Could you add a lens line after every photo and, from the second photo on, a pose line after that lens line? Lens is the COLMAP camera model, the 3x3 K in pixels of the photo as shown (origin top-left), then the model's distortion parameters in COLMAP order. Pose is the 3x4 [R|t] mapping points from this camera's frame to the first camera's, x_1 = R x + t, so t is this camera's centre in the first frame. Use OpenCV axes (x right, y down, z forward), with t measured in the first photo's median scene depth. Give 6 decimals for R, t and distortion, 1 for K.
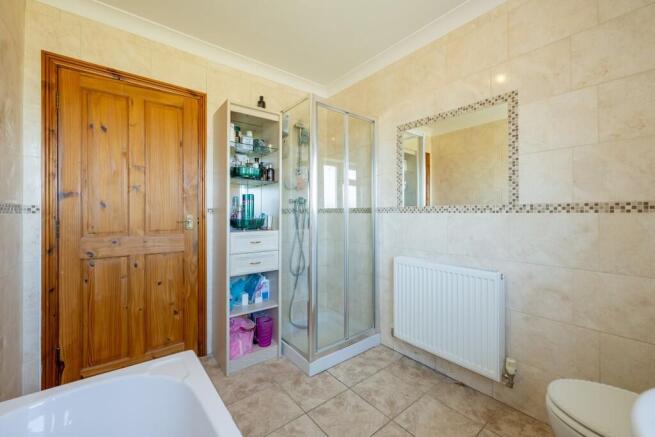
lens RADIAL K [[267.5, 0, 332.6], [0, 267.5, 212.0], [0, 0, 1]] dist [0.004023, 0.000235]
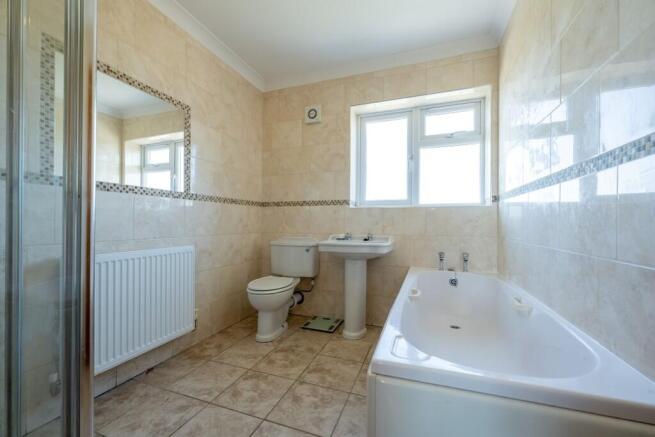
lens RADIAL K [[267.5, 0, 326.8], [0, 267.5, 223.3], [0, 0, 1]] dist [0.004023, 0.000235]
pose [[-0.500218, -0.005580, 0.865882, -0.793740], [-0.011780, 0.999931, -0.000361, 0.112363], [-0.865820, -0.010380, -0.500249, 1.074889]]
